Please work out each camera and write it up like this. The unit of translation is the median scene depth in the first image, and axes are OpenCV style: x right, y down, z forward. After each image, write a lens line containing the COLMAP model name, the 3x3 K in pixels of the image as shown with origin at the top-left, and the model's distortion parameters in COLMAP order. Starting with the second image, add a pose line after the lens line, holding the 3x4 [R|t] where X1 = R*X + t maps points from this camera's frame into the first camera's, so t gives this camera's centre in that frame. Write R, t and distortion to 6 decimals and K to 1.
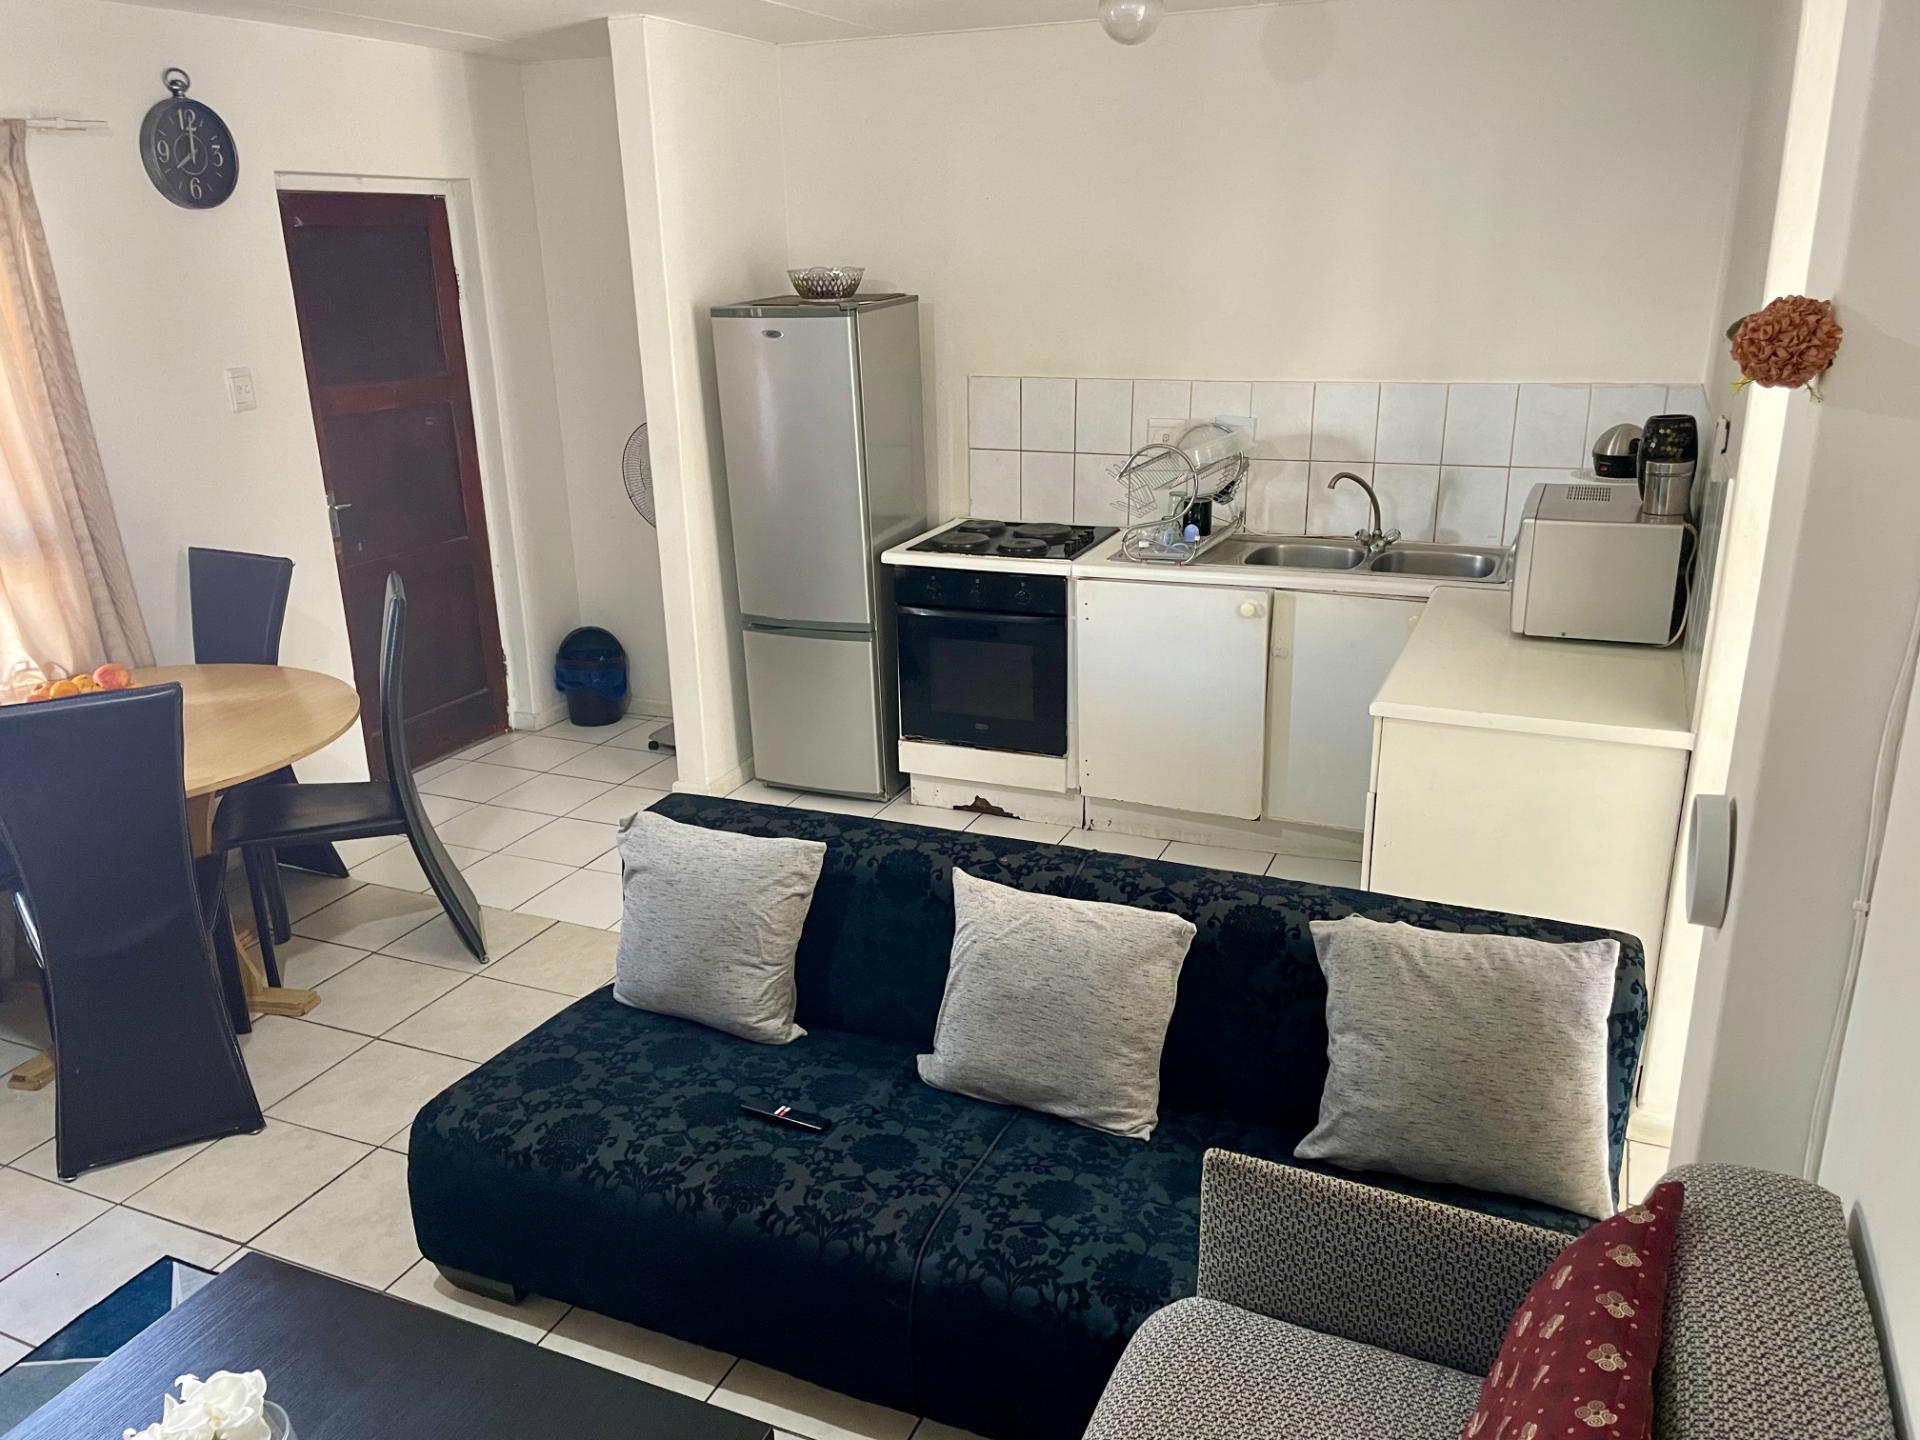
lens RADIAL K [[1452.2, 0, 954.8], [0, 1452.2, 735.3], [0, 0, 1]] dist [0.068076, -0.077040]
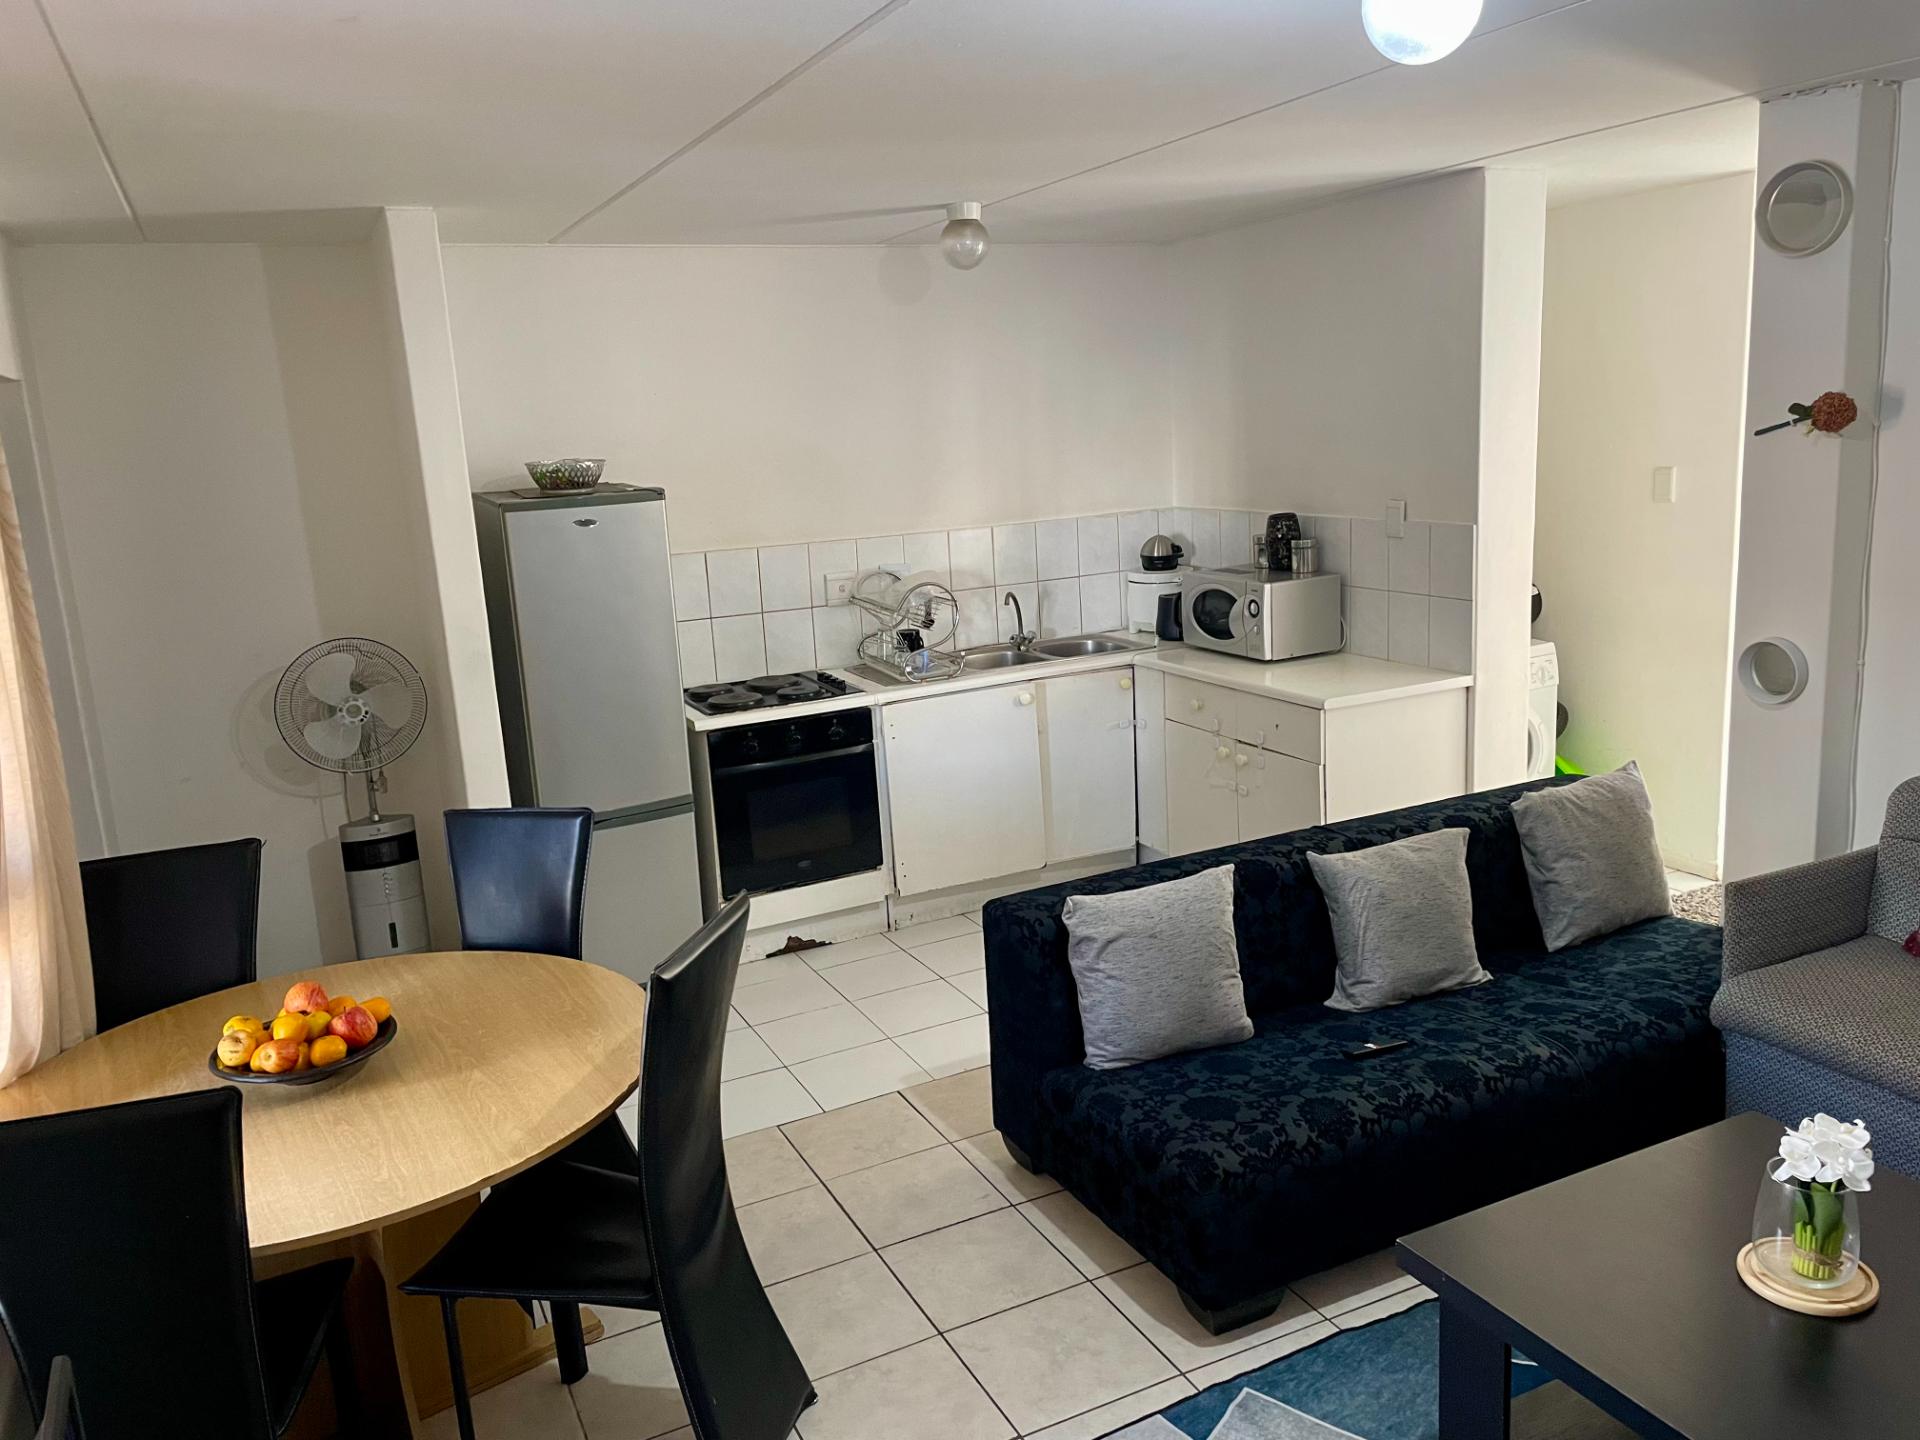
lens RADIAL K [[1452.2, 0, 970.8], [0, 1452.2, 708.4], [0, 0, 1]] dist [0.068076, -0.077040]
pose [[0.647154, -0.168479, 0.743510, -0.705895], [0.286301, 0.957598, -0.032206, -0.047769], [-0.706558, 0.233710, 0.667949, 0.183531]]
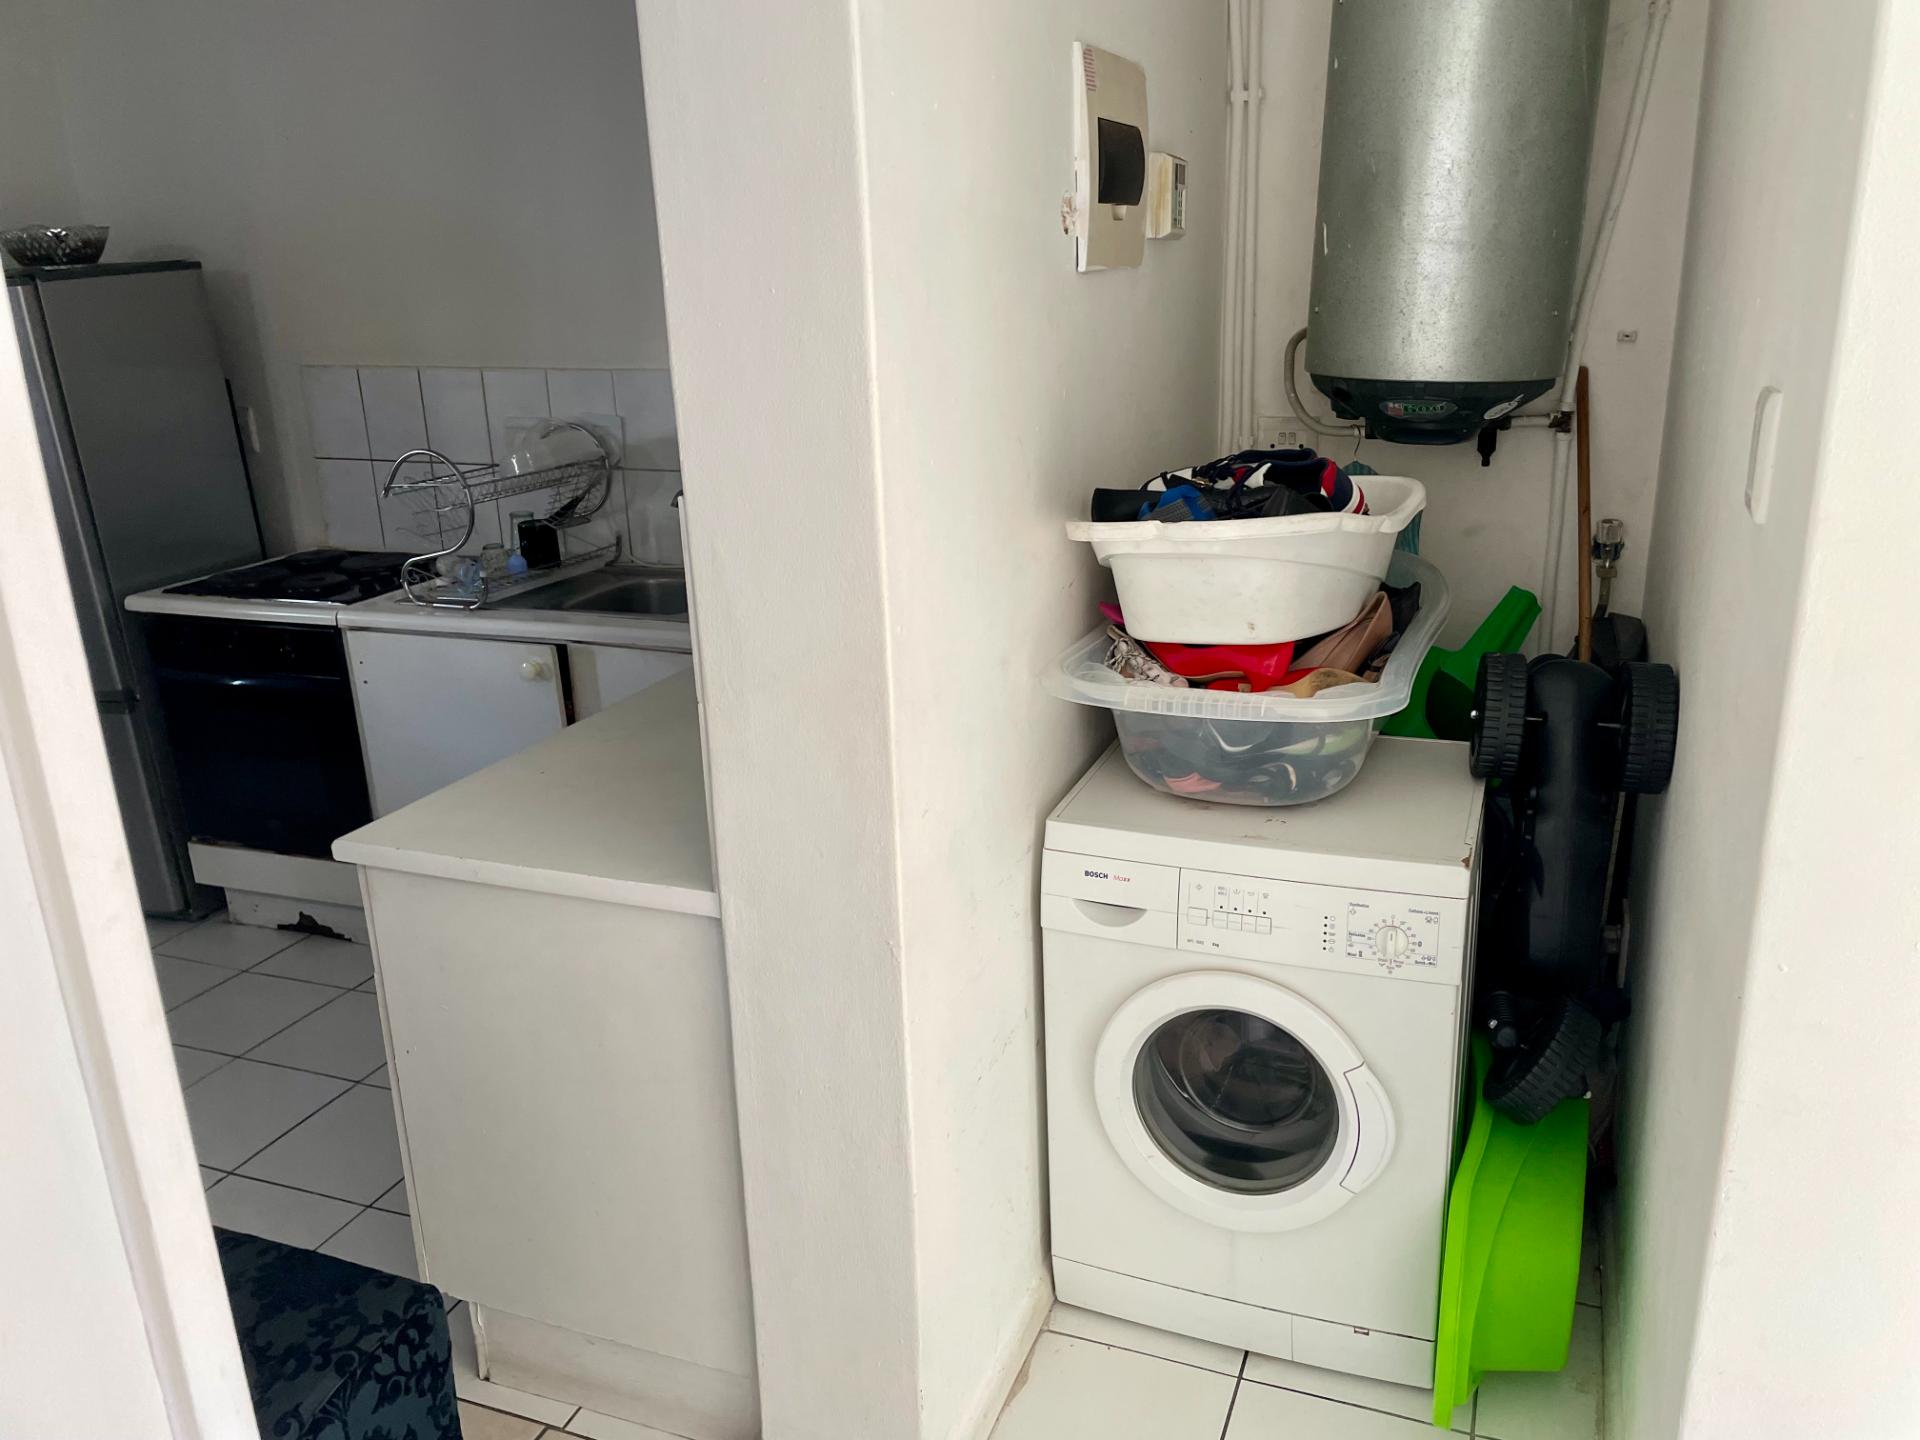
lens RADIAL K [[1452.2, 0, 963.4], [0, 1452.2, 717.7], [0, 0, 1]] dist [0.068076, -0.077040]
pose [[0.999366, -0.021128, 0.028639, 0.370975], [0.021783, 0.999504, -0.022750, -0.037852], [-0.028144, 0.023359, 0.999331, 0.236538]]
